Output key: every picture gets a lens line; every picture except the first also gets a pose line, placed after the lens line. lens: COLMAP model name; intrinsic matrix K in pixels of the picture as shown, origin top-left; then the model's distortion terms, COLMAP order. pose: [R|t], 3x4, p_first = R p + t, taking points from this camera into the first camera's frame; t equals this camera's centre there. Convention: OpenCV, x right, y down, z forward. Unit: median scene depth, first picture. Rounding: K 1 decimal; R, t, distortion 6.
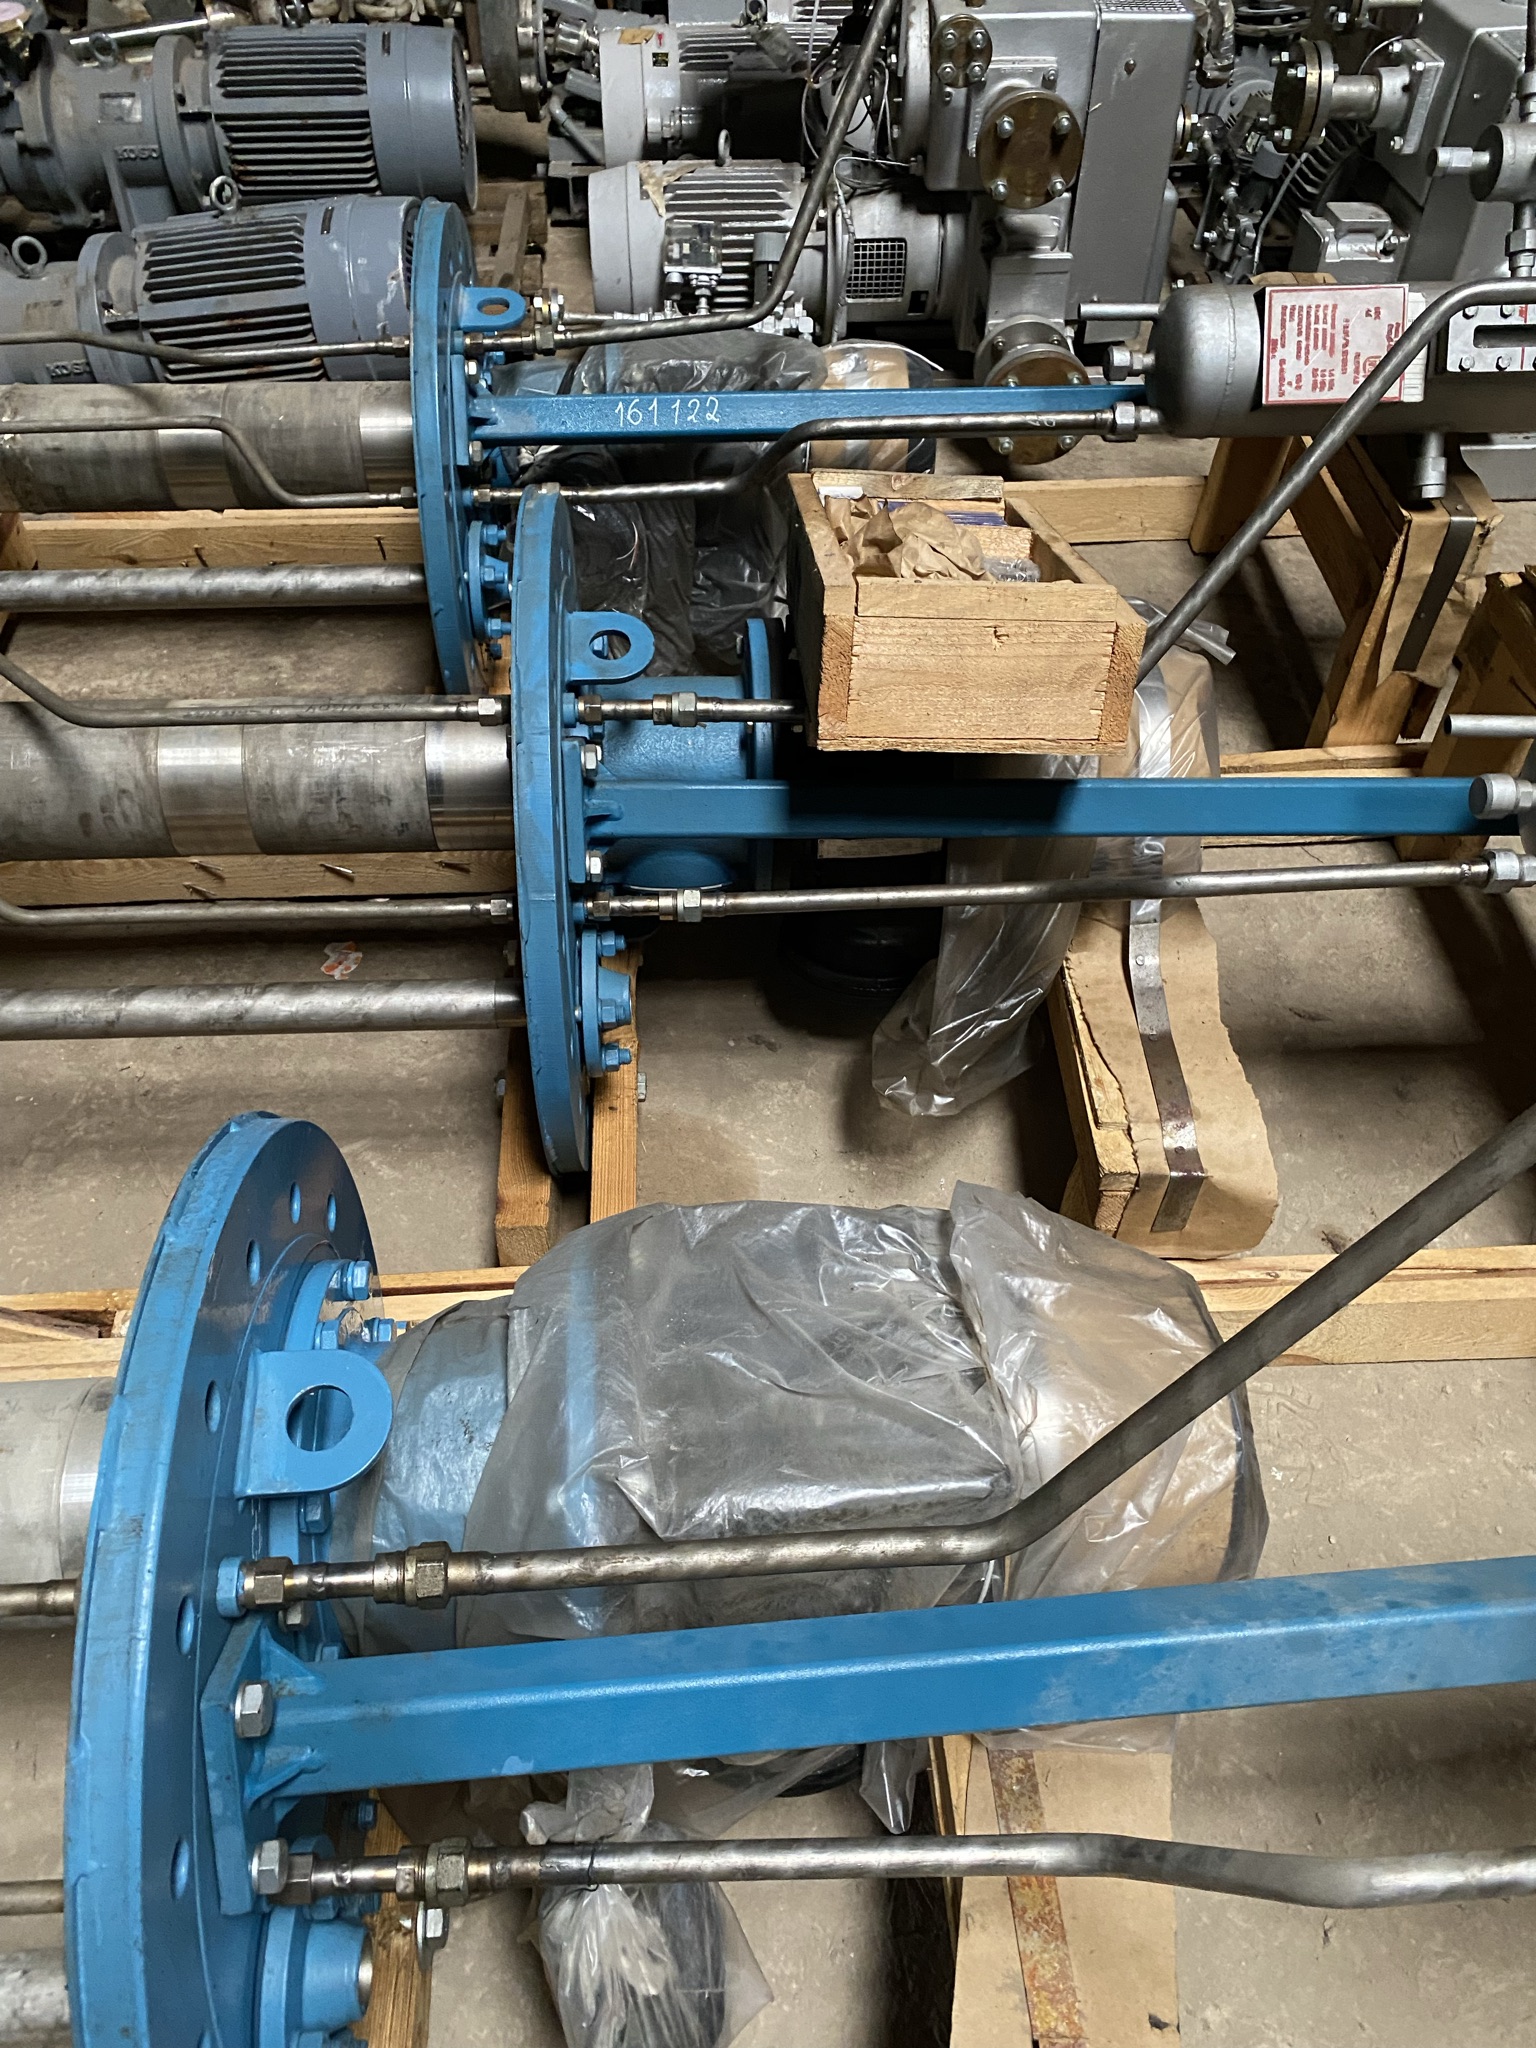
lens RADIAL K [[1538.0, 0, 782.2], [0, 1538.0, 1012.5], [0, 0, 1]] dist [0.003540, -0.008930]
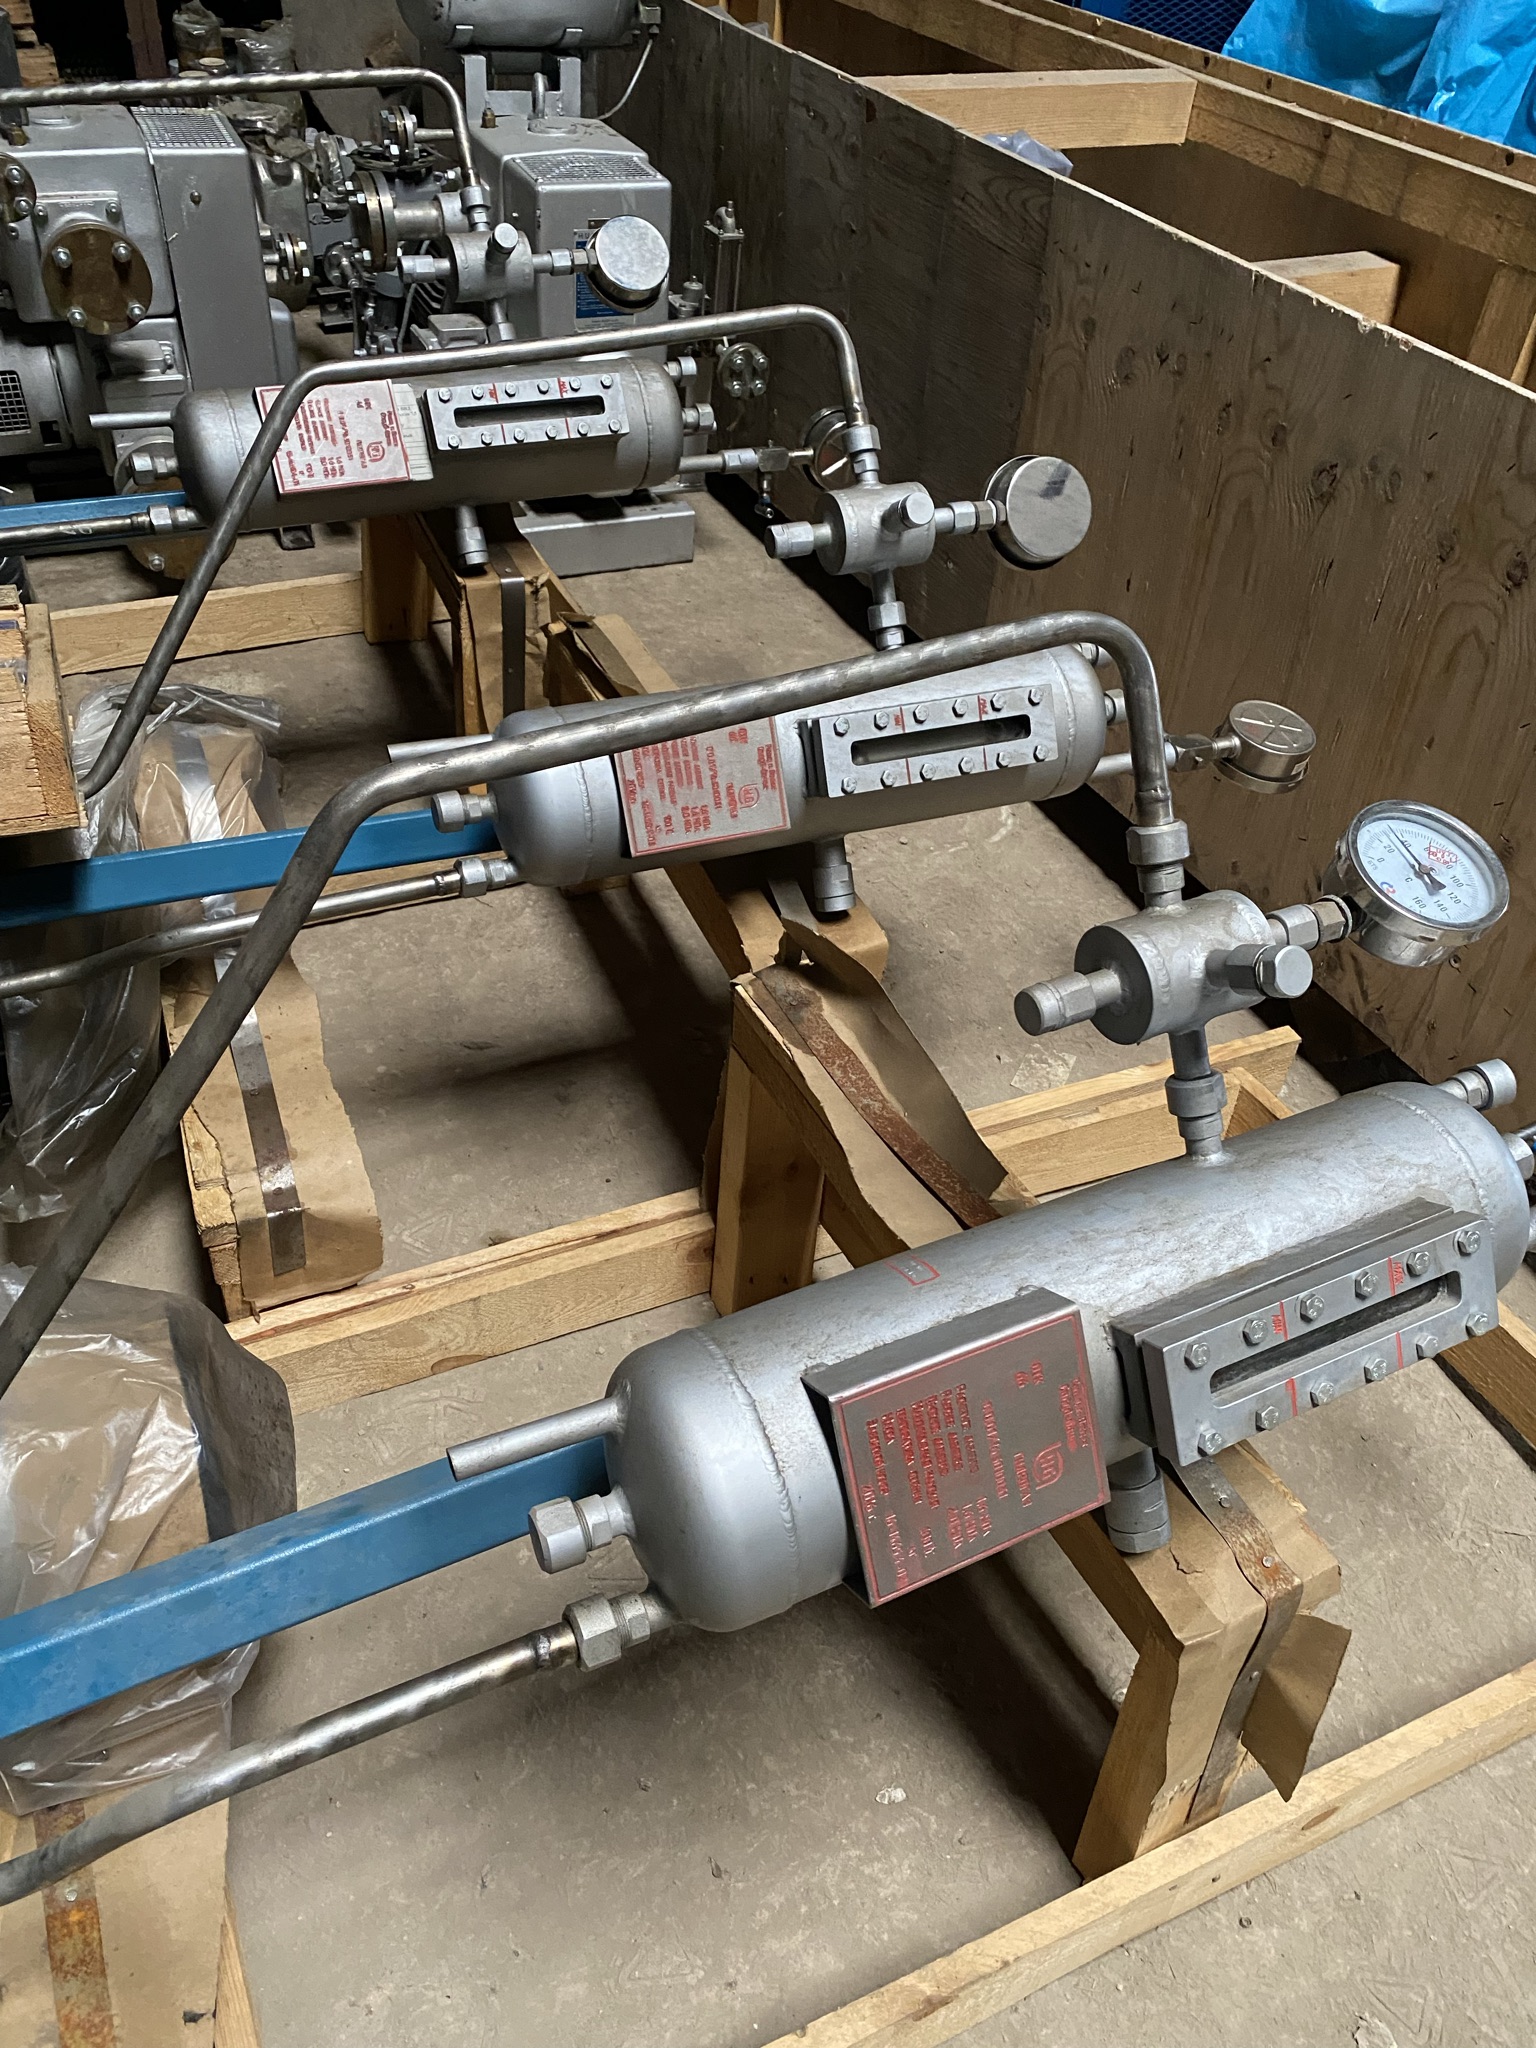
lens RADIAL K [[1526.8, 0, 768.0], [0, 1526.8, 1024.0], [0, 0, 1]] dist [0.009376, -0.017660]
pose [[0.926549, -0.196339, 0.320871, 0.200389], [0.215886, 0.976068, -0.026144, 0.060766], [-0.308059, 0.093496, 0.946762, -0.069819]]
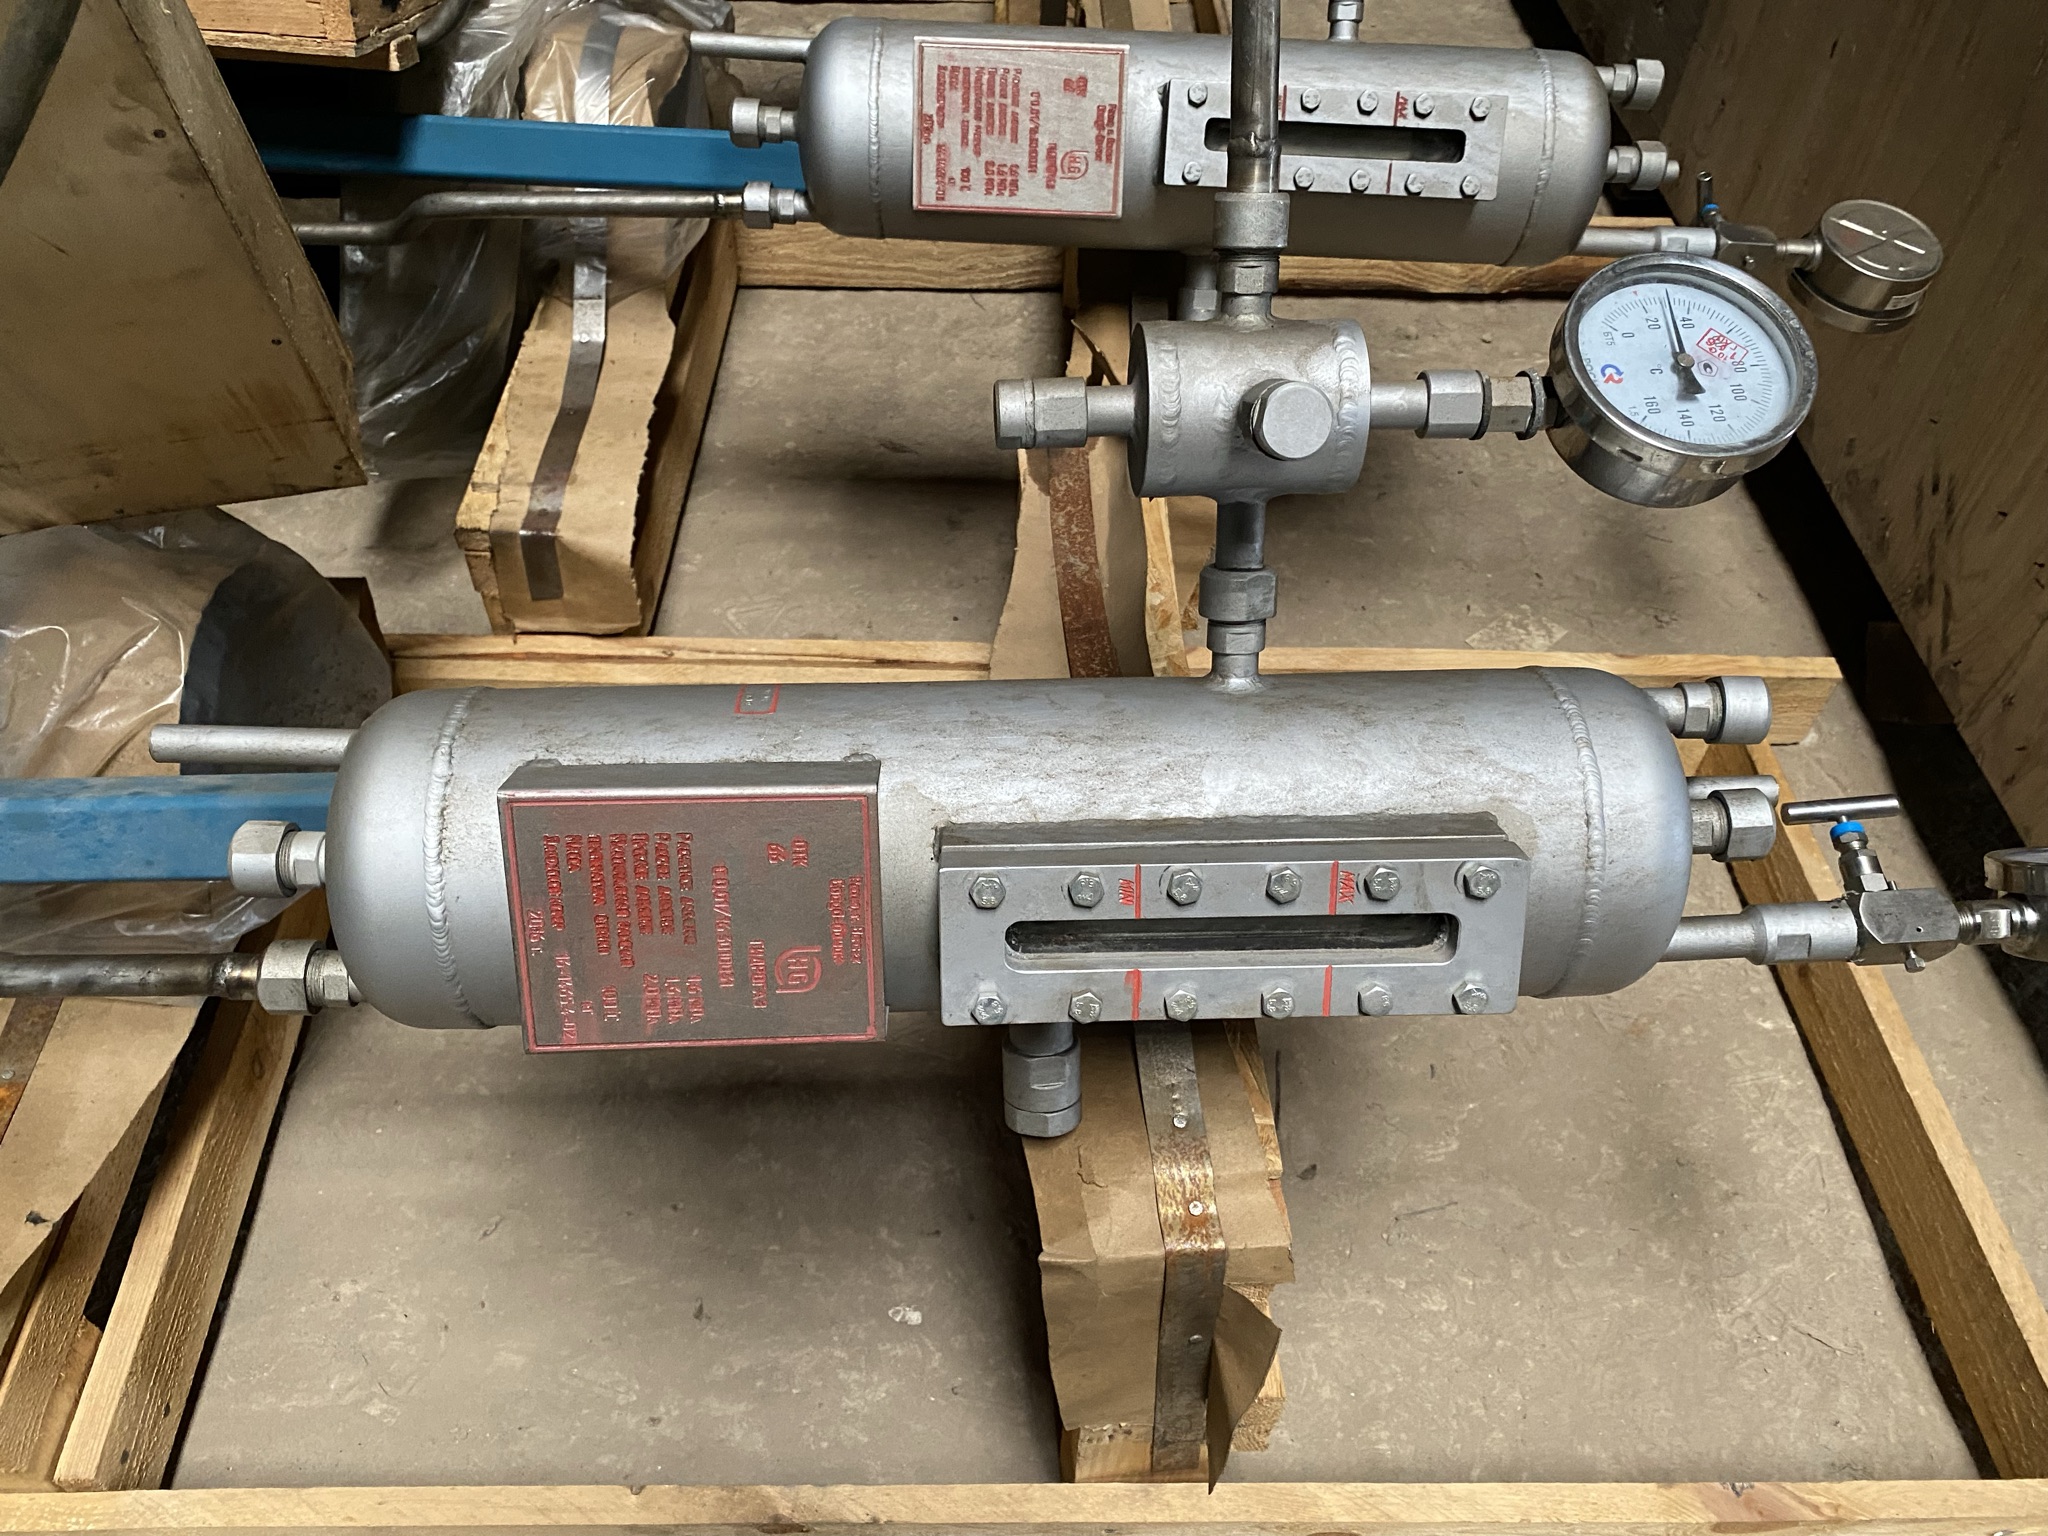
lens RADIAL K [[1545.7, 0, 1024.0], [0, 1545.7, 768.0], [0, 0, 1]] dist [0.028735, -0.092702]
pose [[0.998810, 0.047520, 0.010959, 0.441201], [-0.048361, 0.994097, 0.097121, 0.110582], [-0.006279, -0.097536, 0.995212, -0.006269]]
